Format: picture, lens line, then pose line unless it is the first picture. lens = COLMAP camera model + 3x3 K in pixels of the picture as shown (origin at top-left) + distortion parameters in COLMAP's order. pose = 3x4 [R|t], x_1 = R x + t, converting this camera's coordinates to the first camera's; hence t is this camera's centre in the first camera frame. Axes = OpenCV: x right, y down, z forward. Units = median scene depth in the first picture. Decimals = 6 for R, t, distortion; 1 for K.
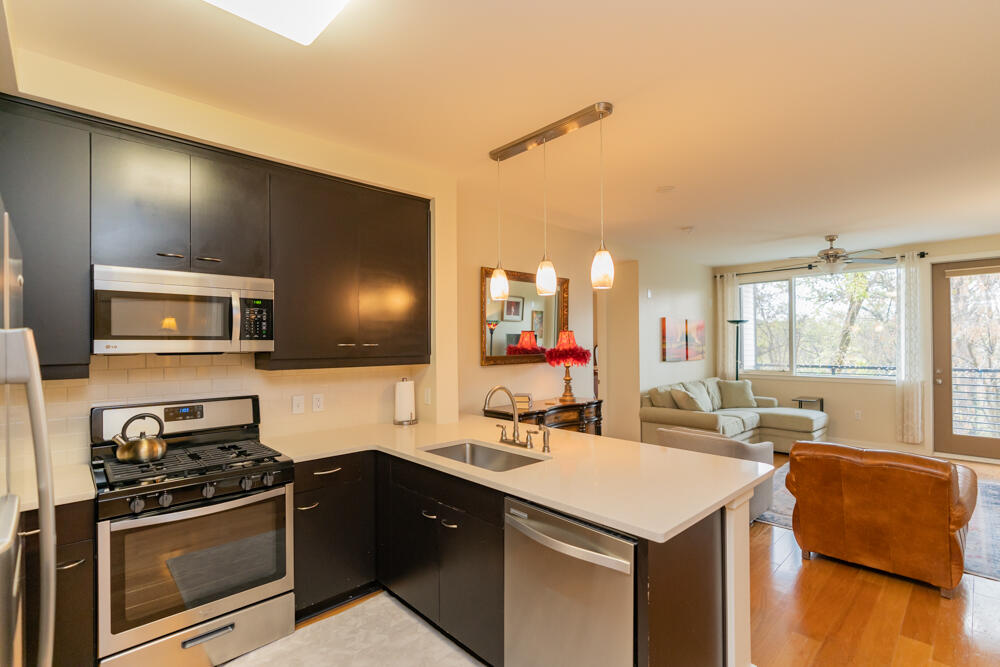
lens RADIAL K [[461.4, 0, 501.2], [0, 461.4, 340.2], [0, 0, 1]] dist [-0.001055, 0.000440]
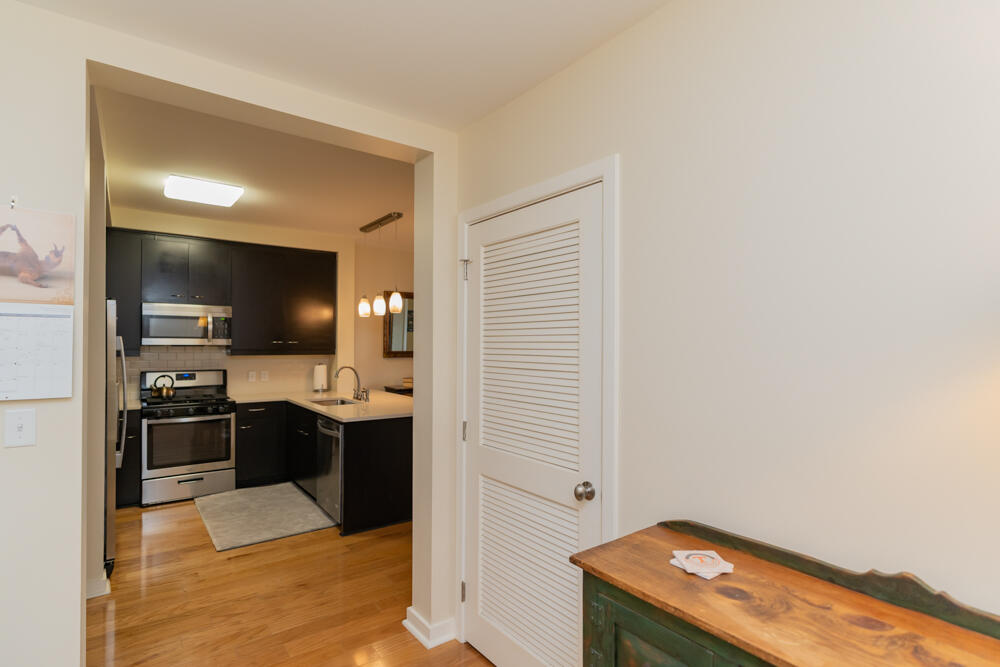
lens RADIAL K [[500.7, 0, 498.7], [0, 500.7, 337.8], [0, 0, 1]] dist [0.001632, 0.000241]
pose [[0.992691, 0.011512, -0.120135, 0.523853], [-0.011672, 0.999932, -0.000629, -0.010282], [0.120119, 0.002026, 0.992757, -0.559623]]
